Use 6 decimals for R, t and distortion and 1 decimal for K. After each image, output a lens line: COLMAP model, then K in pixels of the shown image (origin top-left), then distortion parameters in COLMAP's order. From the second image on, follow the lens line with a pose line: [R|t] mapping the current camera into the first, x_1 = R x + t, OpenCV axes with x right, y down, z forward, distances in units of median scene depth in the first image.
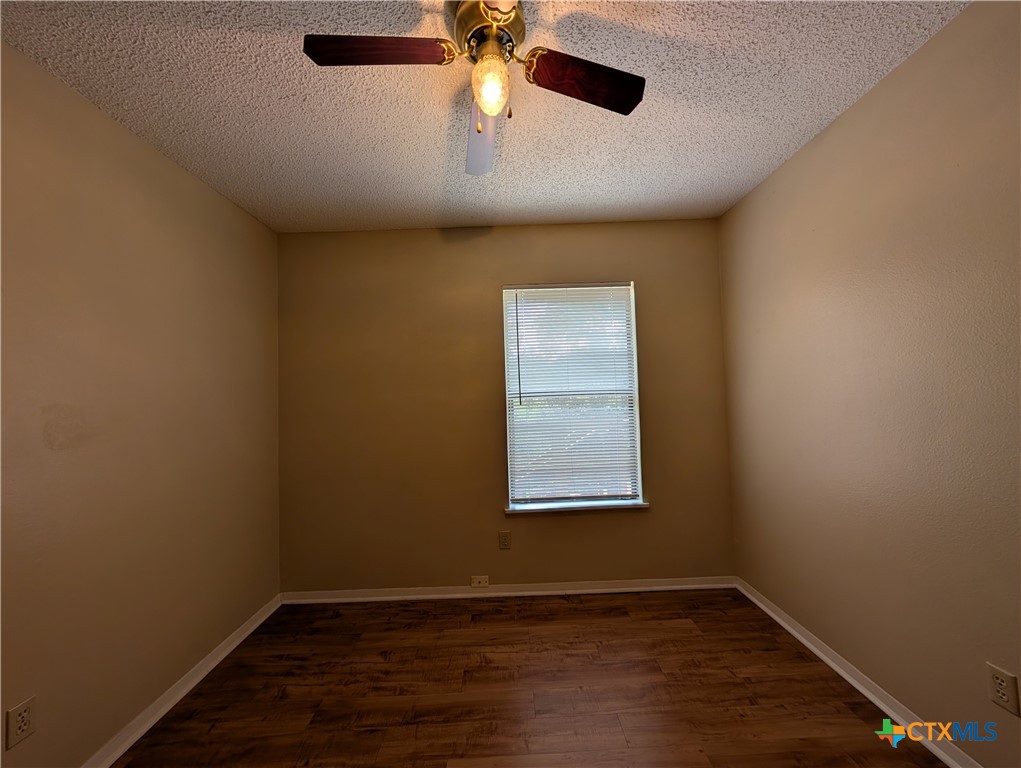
lens RADIAL K [[387.2, 0, 512.8], [0, 387.2, 381.5], [0, 0, 1]] dist [-0.000044, 0.000743]
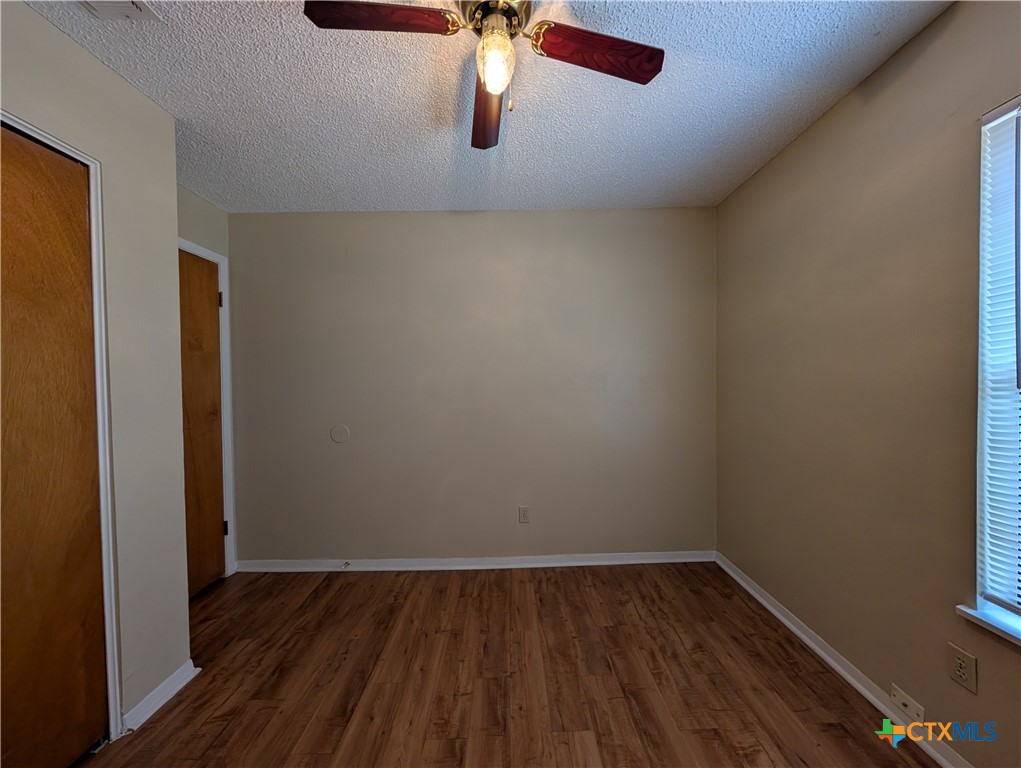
lens RADIAL K [[387.2, 0, 514.2], [0, 387.2, 385.2], [0, 0, 1]] dist [-0.000044, 0.000743]
pose [[-0.006329, 0.049107, -0.998773, 0.623168], [0.057518, 0.997158, 0.048663, 0.004228], [0.998324, -0.057139, -0.009136, 0.655524]]
